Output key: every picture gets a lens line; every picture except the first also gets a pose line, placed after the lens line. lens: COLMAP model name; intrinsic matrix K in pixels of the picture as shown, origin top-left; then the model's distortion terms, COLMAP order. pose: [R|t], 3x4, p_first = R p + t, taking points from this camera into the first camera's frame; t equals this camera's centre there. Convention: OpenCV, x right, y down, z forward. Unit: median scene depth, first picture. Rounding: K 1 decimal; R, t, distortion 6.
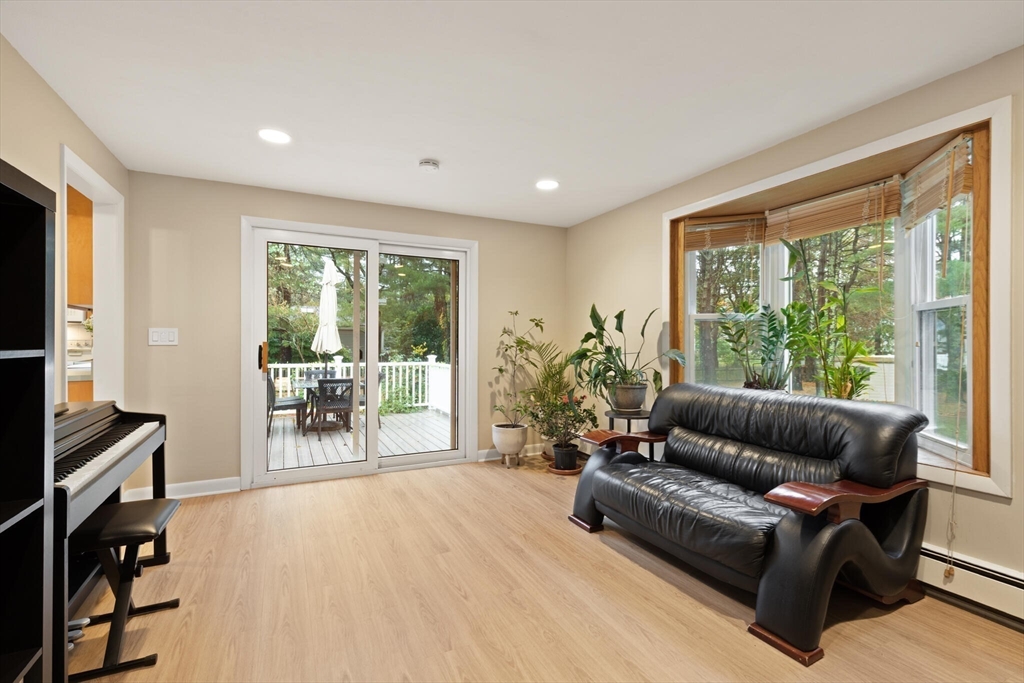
lens RADIAL K [[464.5, 0, 521.2], [0, 464.5, 339.9], [0, 0, 1]] dist [0.004476, 0.000254]
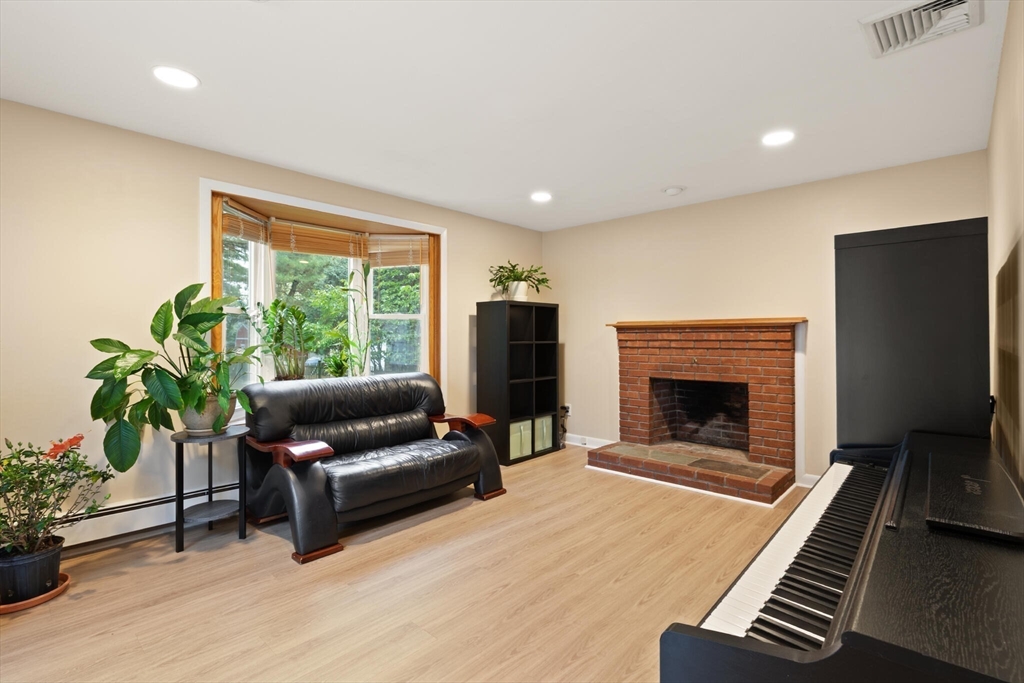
lens RADIAL K [[464.5, 0, 518.9], [0, 464.5, 339.7], [0, 0, 1]] dist [0.004476, 0.000254]
pose [[-0.339450, -0.009329, 0.940578, -0.985567], [-0.008305, 0.999942, 0.006921, -0.008027], [-0.940587, -0.005462, -0.339507, 1.180820]]
